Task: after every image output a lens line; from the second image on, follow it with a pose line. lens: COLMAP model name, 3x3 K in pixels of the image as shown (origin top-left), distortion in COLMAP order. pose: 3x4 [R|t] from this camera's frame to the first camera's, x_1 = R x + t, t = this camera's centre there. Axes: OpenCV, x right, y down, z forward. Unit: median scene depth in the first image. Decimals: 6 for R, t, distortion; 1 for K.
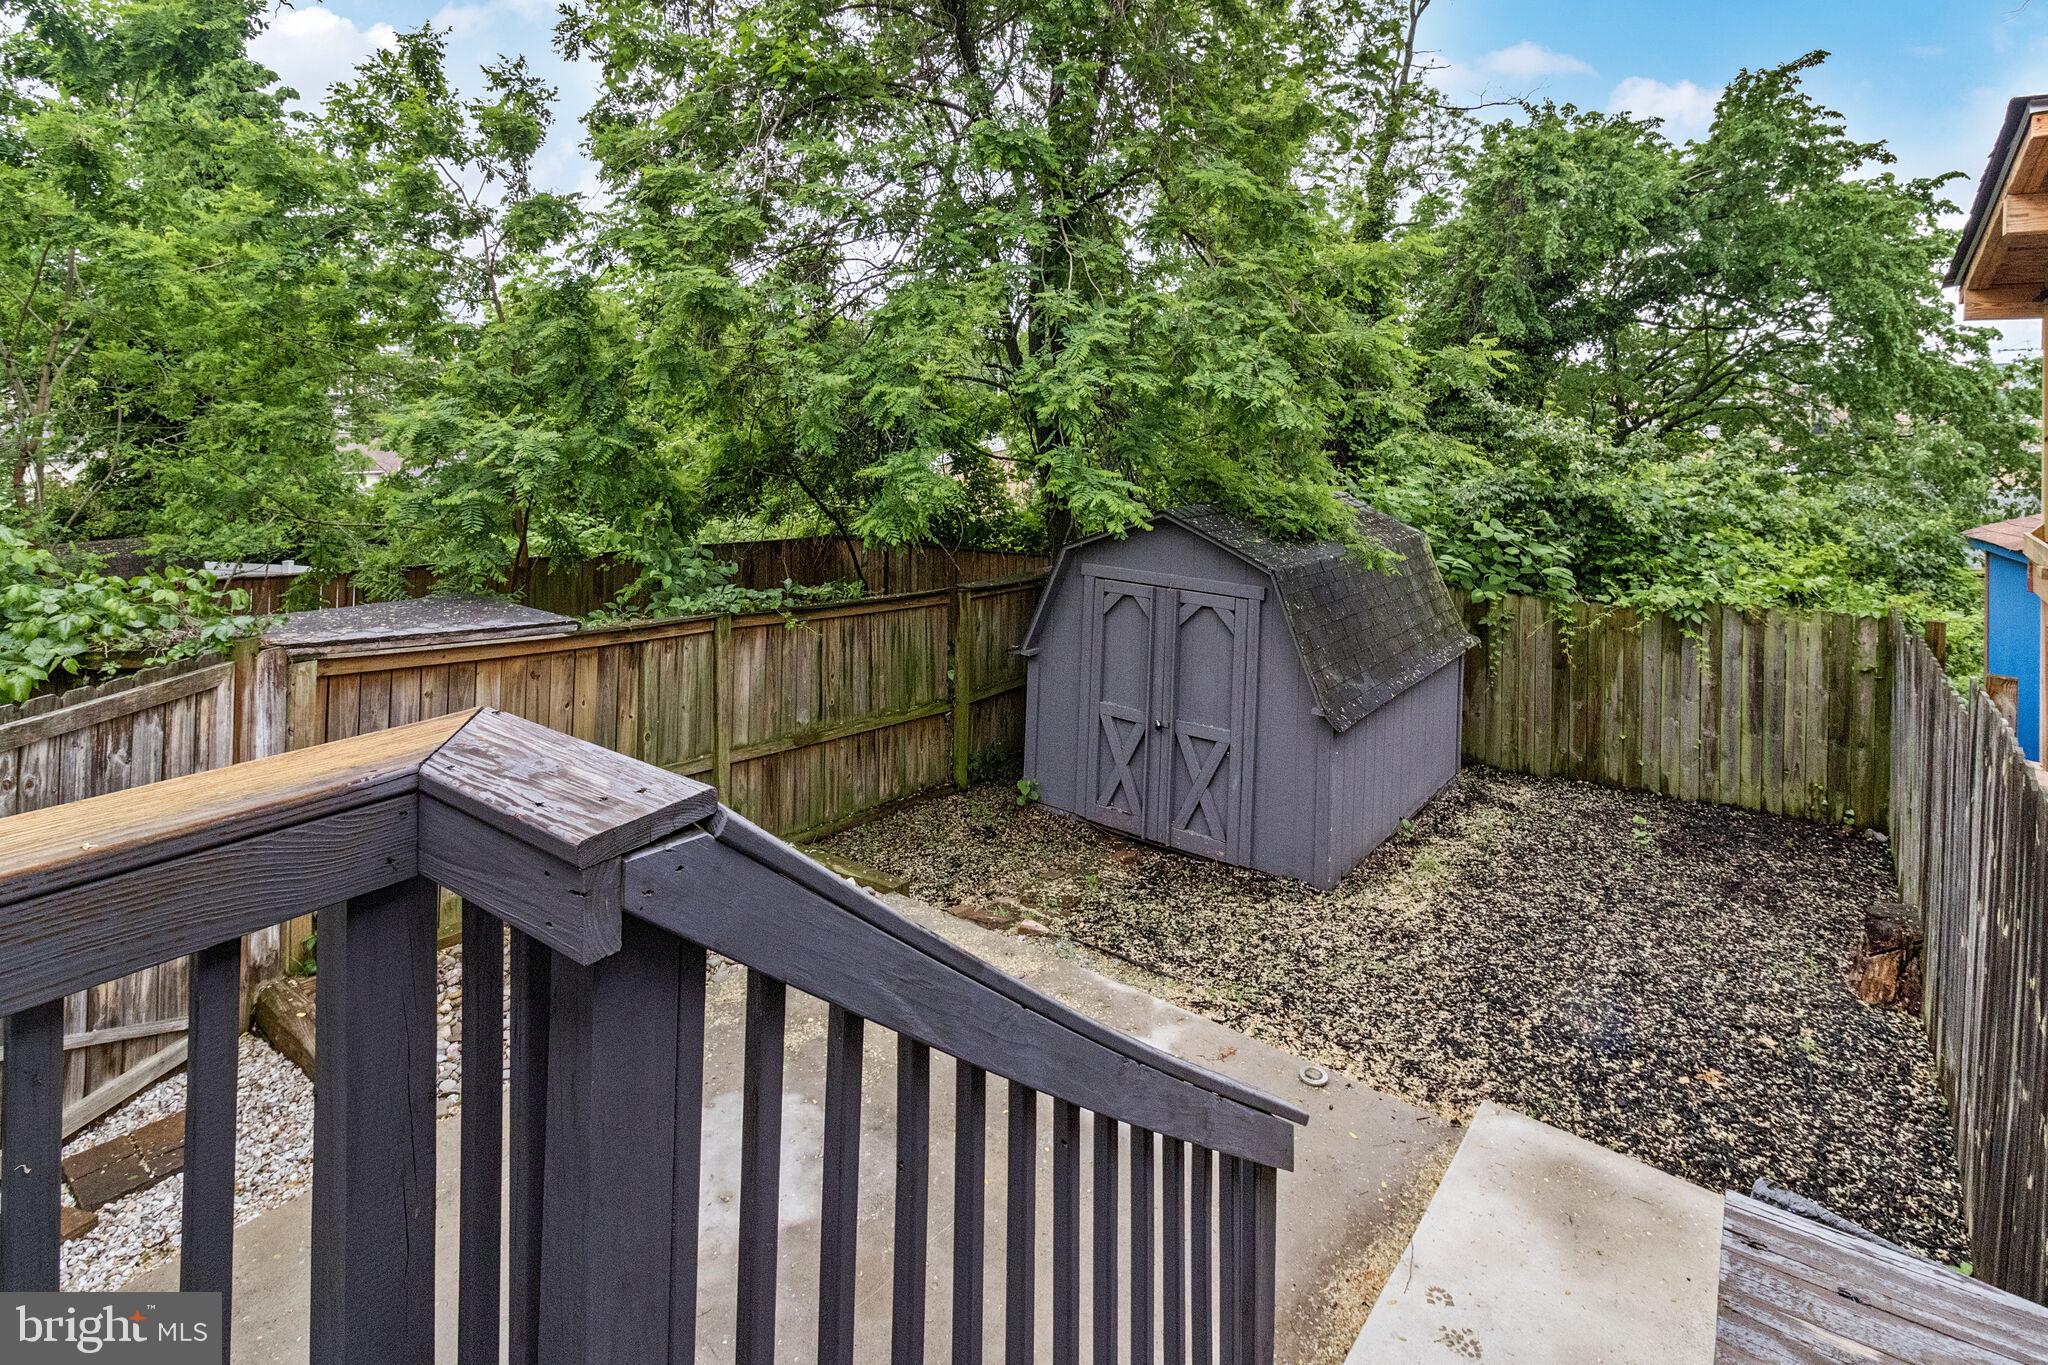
lens RADIAL K [[1163.1, 0, 984.1], [0, 1163.1, 429.3], [0, 0, 1]] dist [0.003040, -0.001229]
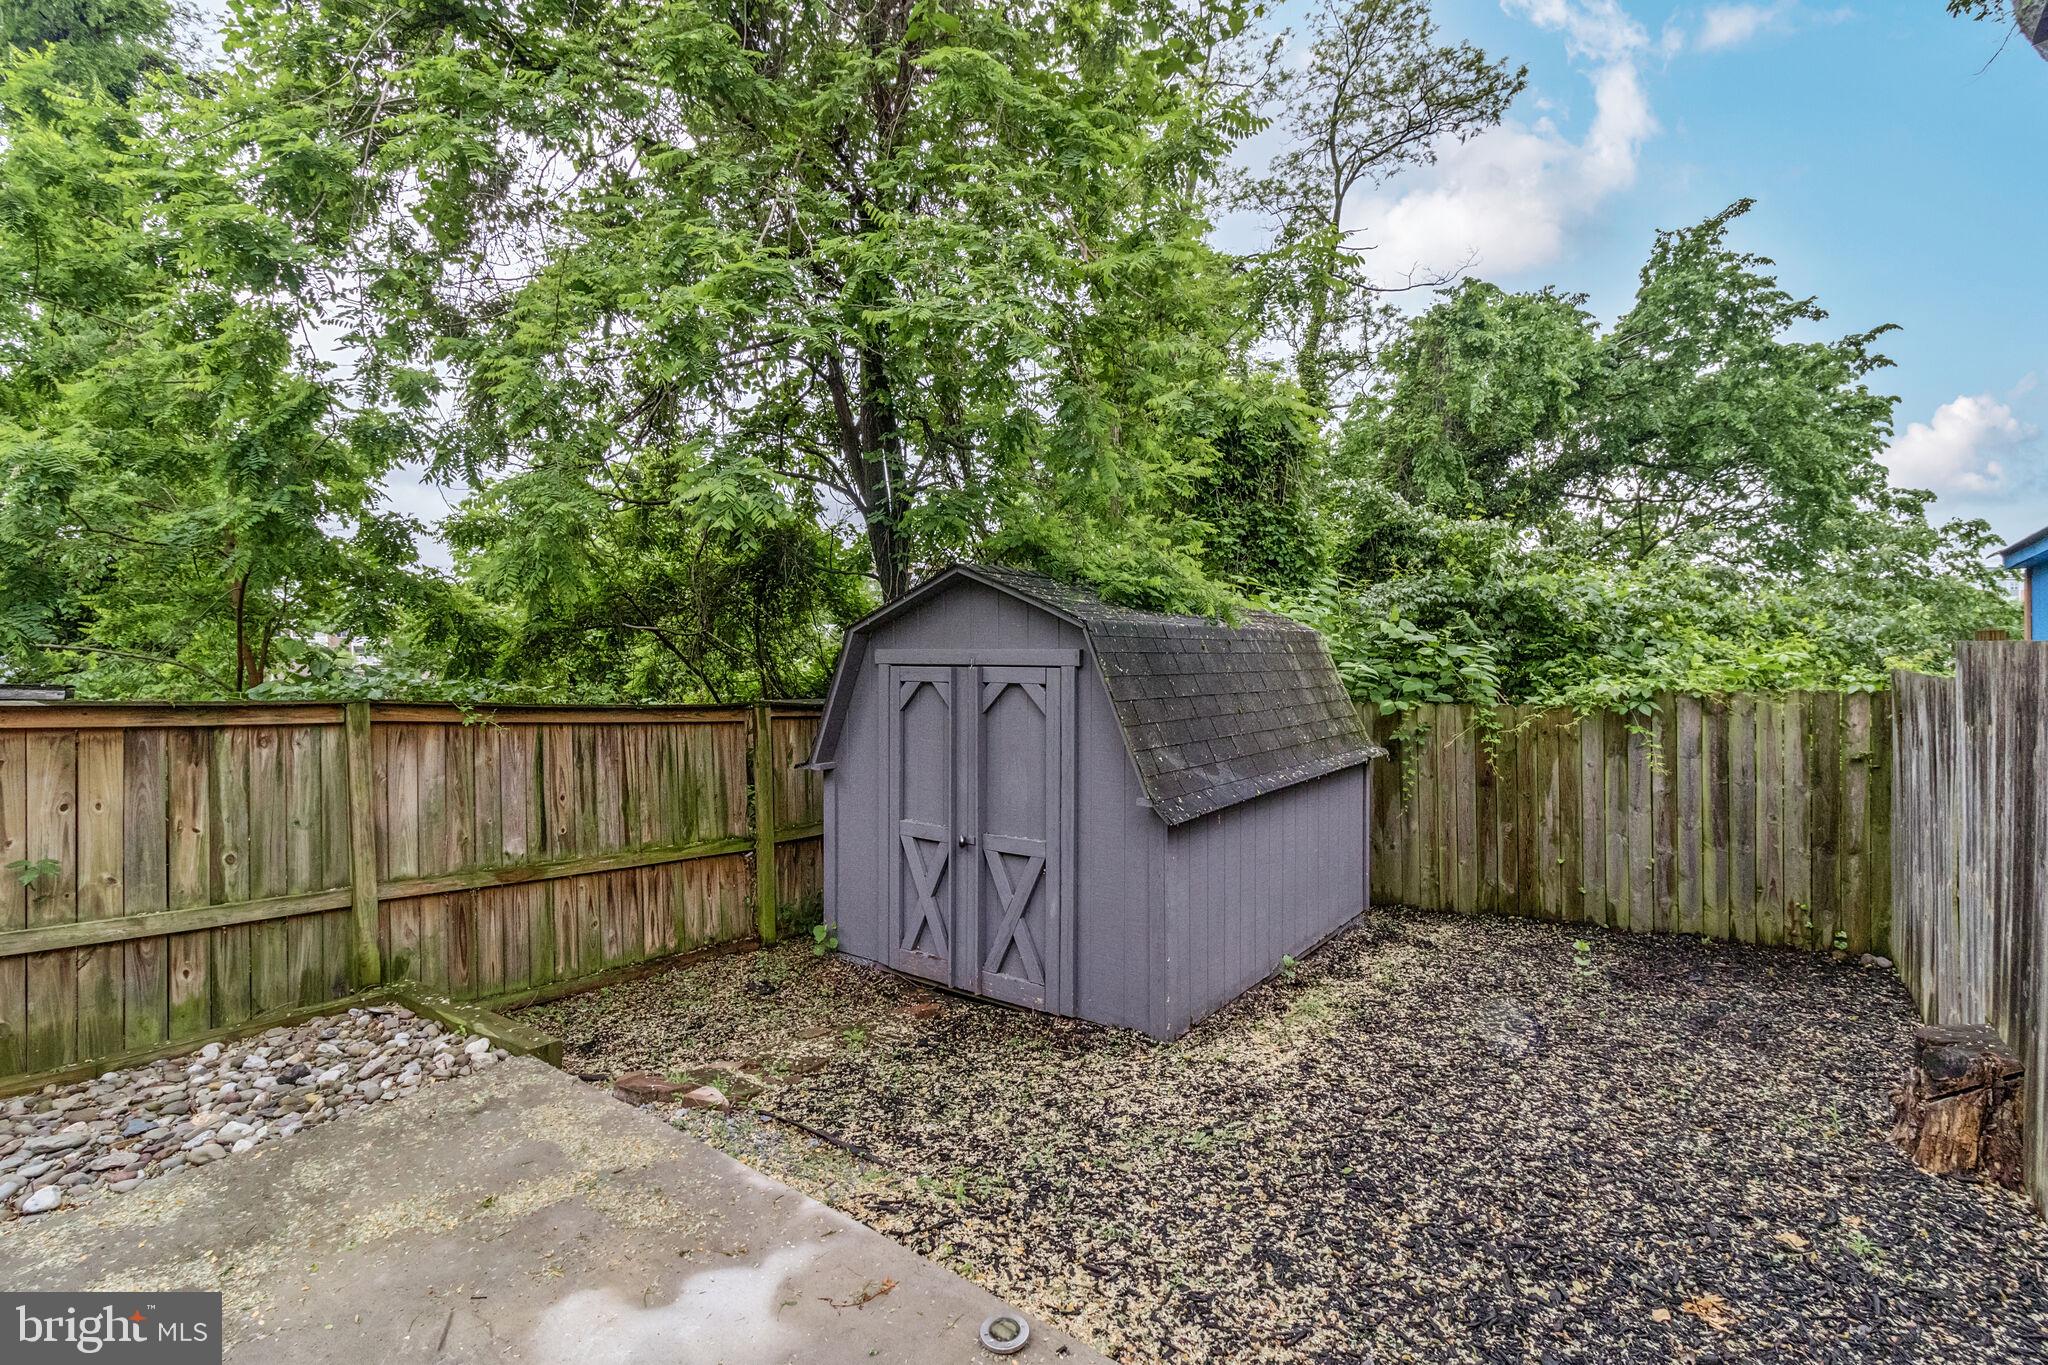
lens RADIAL K [[1018.3, 0, 1000.2], [0, 1018.3, 689.9], [0, 0, 1]] dist [-0.000127, -0.000445]
pose [[0.999520, -0.030579, -0.004971, 0.190282], [0.030600, 0.999523, 0.004210, 0.157347], [0.004840, -0.004360, 0.999979, 0.330387]]
